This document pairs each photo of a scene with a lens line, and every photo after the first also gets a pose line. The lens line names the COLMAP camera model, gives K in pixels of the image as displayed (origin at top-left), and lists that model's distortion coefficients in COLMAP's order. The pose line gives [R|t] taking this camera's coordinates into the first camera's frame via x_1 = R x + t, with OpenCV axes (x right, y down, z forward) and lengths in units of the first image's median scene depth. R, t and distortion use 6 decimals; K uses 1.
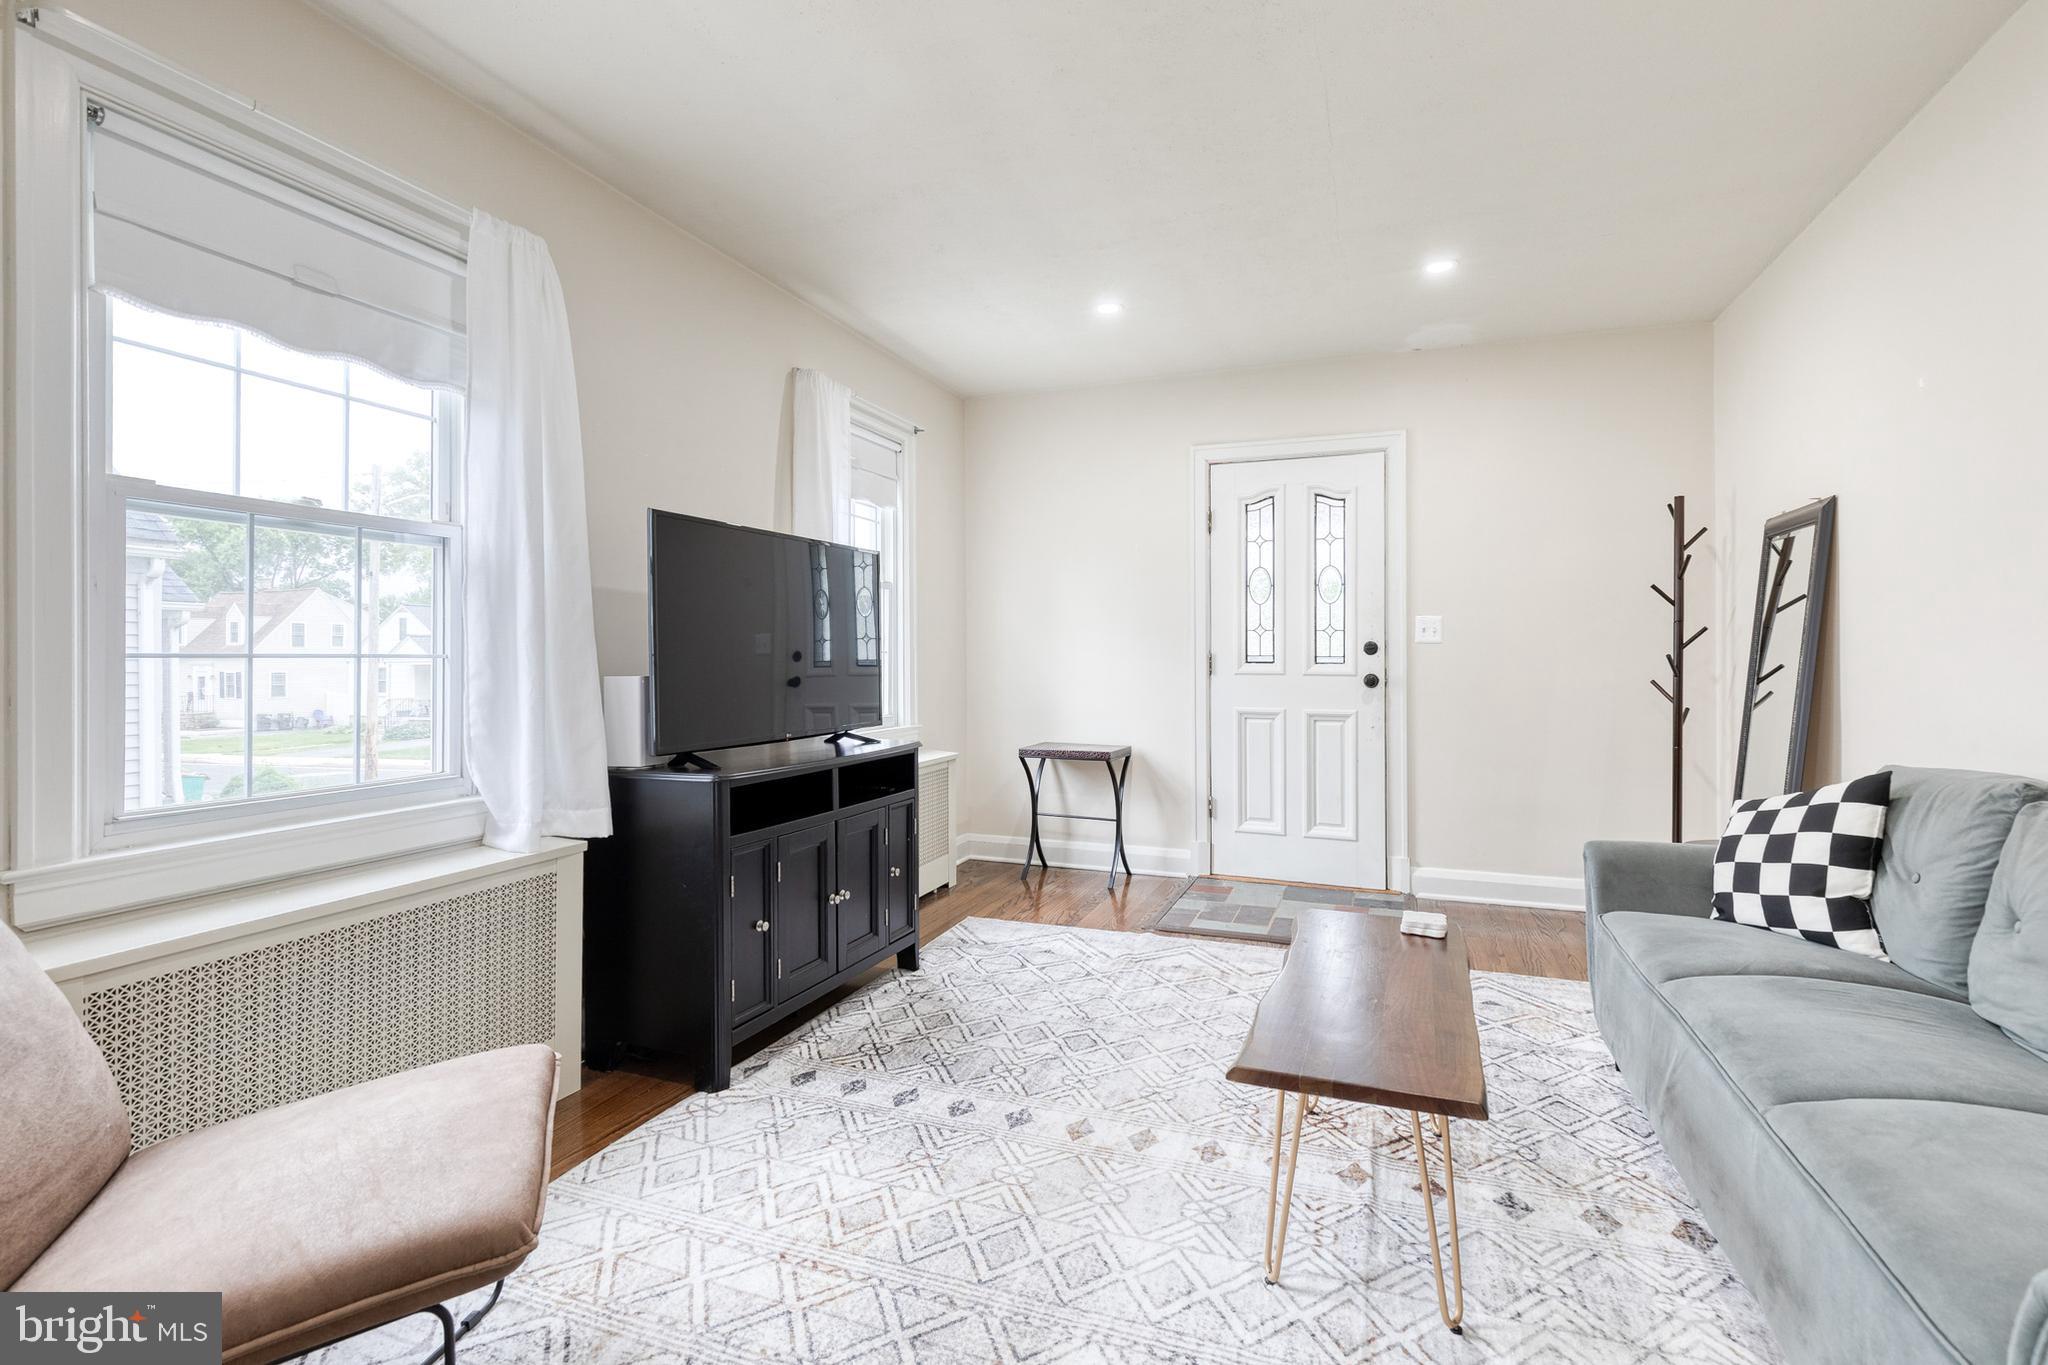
lens RADIAL K [[943.2, 0, 1036.3], [0, 943.2, 647.4], [0, 0, 1]] dist [0.011841, -0.001168]
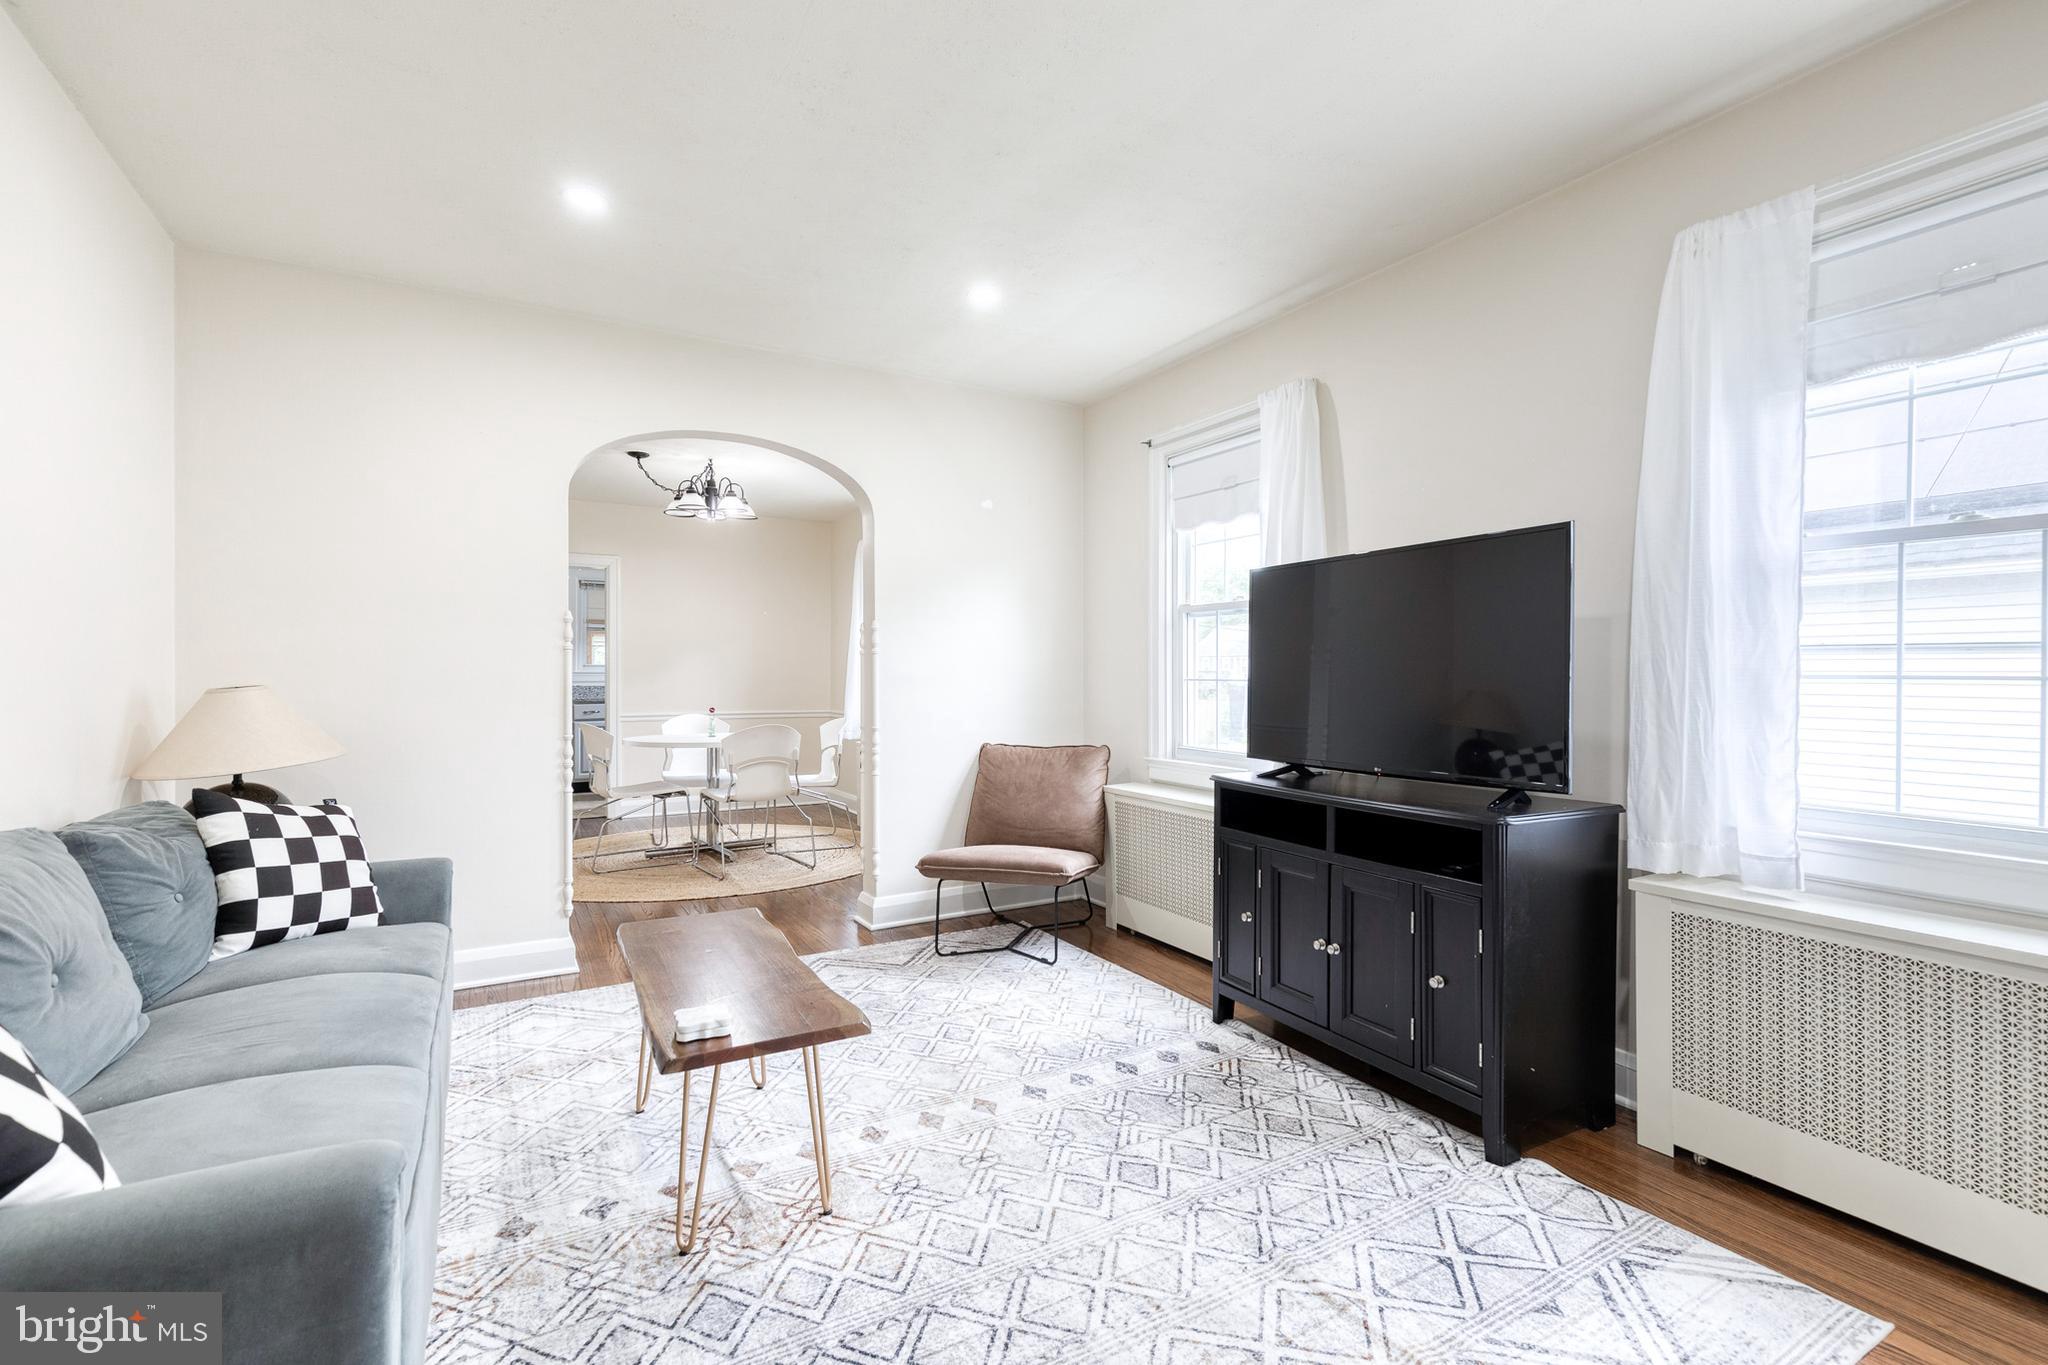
lens RADIAL K [[922.6, 0, 1044.0], [0, 922.6, 684.1], [0, 0, 1]] dist [0.008637, -0.000933]
pose [[-0.626603, 0.009350, -0.779282, 0.730988], [0.006202, 0.999956, 0.007011, 0.002586], [0.779314, -0.000440, -0.626634, 1.498862]]
